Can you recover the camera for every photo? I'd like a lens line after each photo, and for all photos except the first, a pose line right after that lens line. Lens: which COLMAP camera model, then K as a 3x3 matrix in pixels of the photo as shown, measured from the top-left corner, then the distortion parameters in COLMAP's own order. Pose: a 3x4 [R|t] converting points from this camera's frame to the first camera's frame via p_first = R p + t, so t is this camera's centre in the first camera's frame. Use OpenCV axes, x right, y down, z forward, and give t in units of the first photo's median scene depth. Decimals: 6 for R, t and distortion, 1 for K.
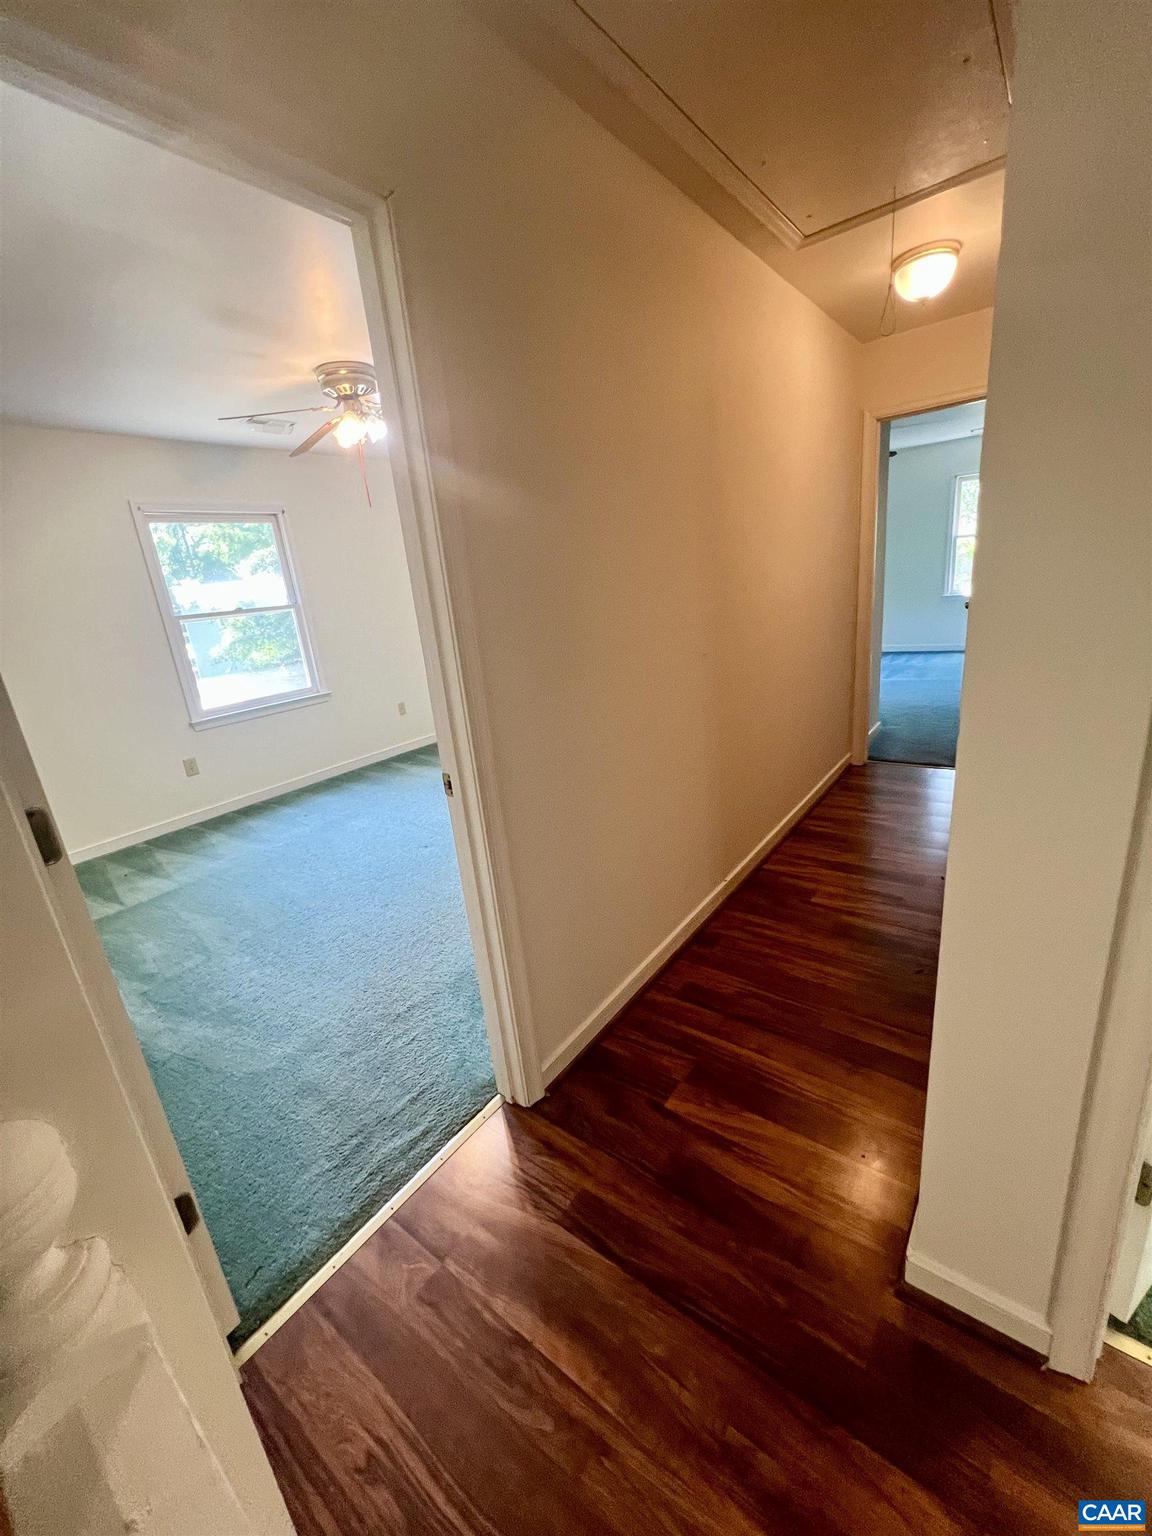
lens RADIAL K [[618.6, 0, 576.0], [0, 618.6, 768.0], [0, 0, 1]] dist [0.001584, 0.000505]
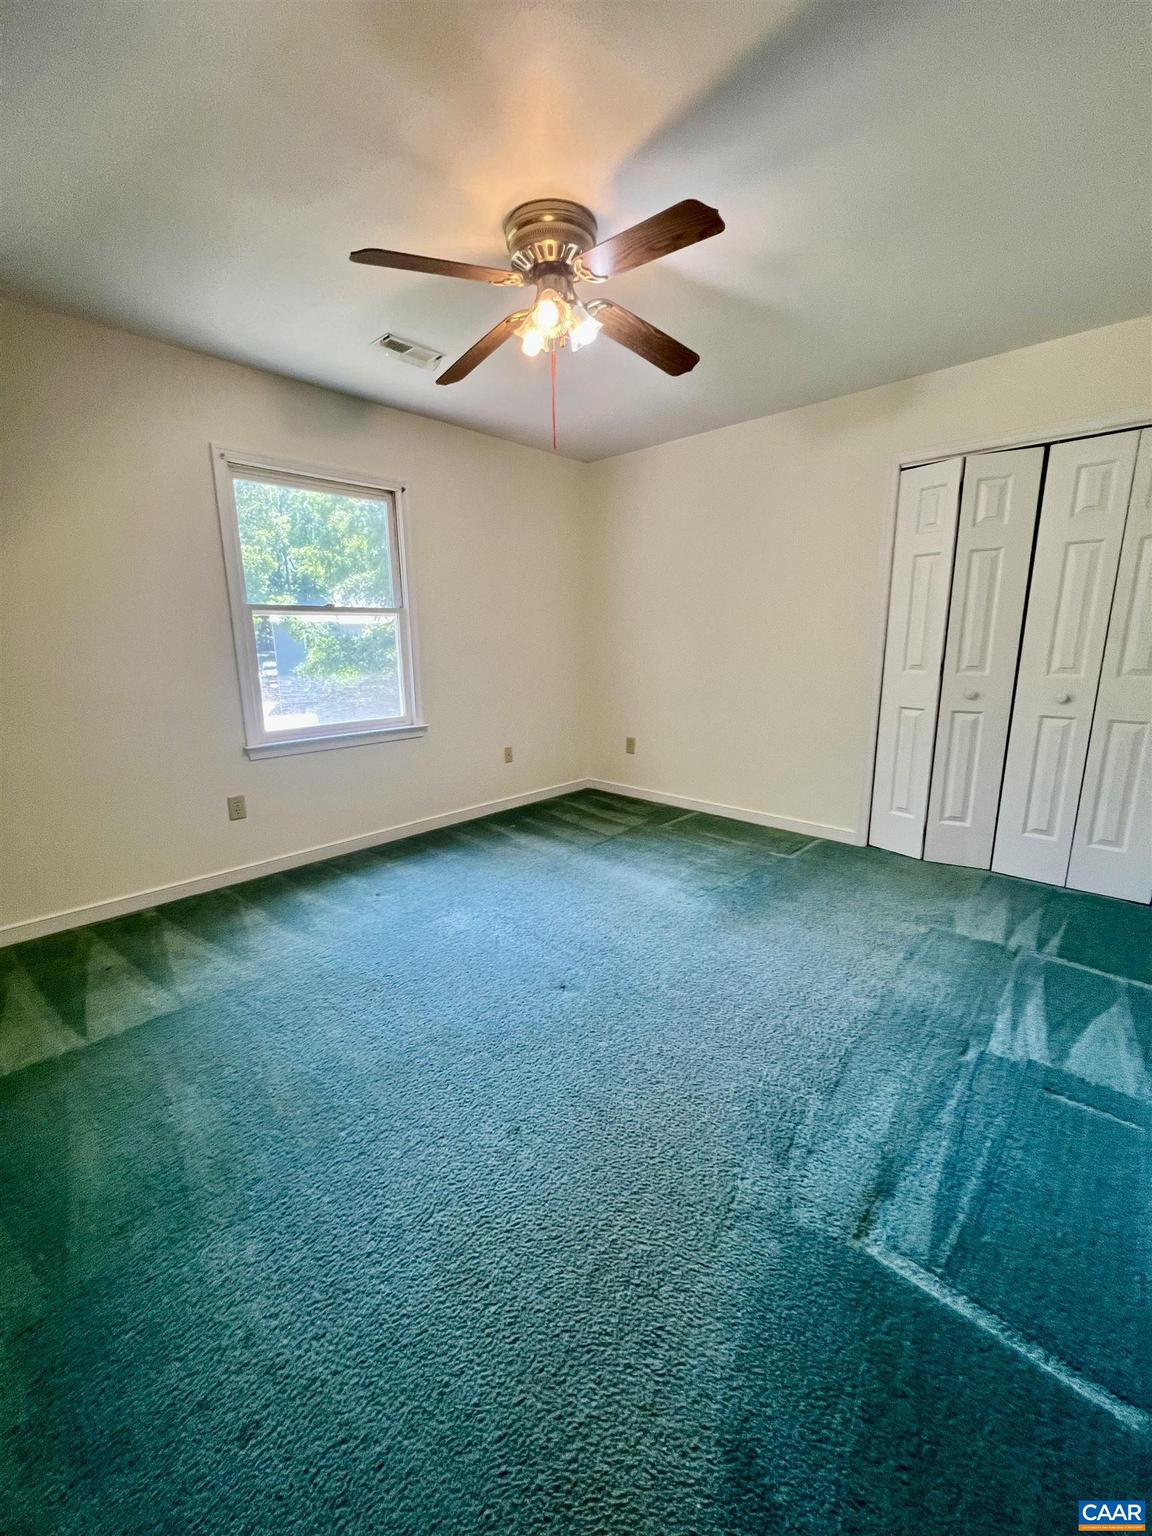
lens RADIAL K [[622.0, 0, 576.0], [0, 622.0, 768.0], [0, 0, 1]] dist [-0.000417, 0.000314]
pose [[0.990041, 0.106904, -0.091601, -0.171397], [-0.114088, 0.990471, -0.077142, -0.039732], [0.082481, 0.086825, 0.992803, 0.314808]]
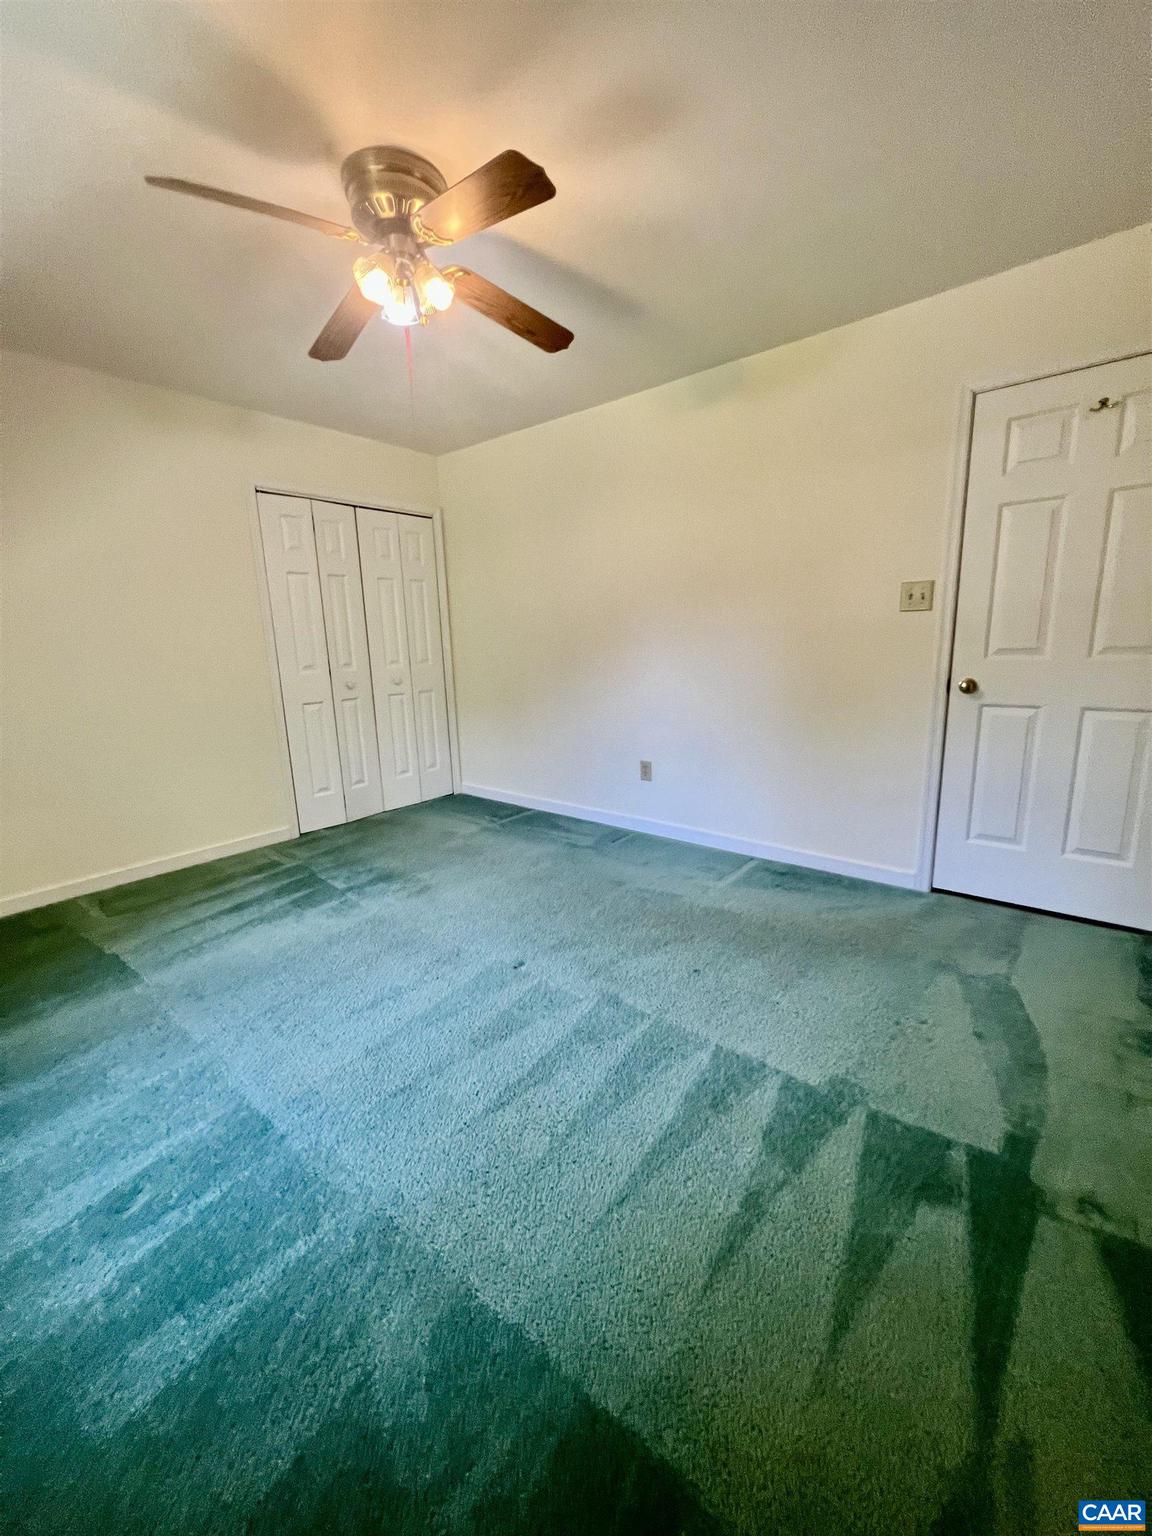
lens RADIAL K [[622.0, 0, 576.0], [0, 622.0, 768.0], [0, 0, 1]] dist [-0.000417, 0.000314]
pose [[0.036705, -0.110177, 0.993234, -2.491308], [0.320160, 0.942812, 0.092752, -0.262827], [-0.946652, 0.314590, 0.069880, 1.977042]]
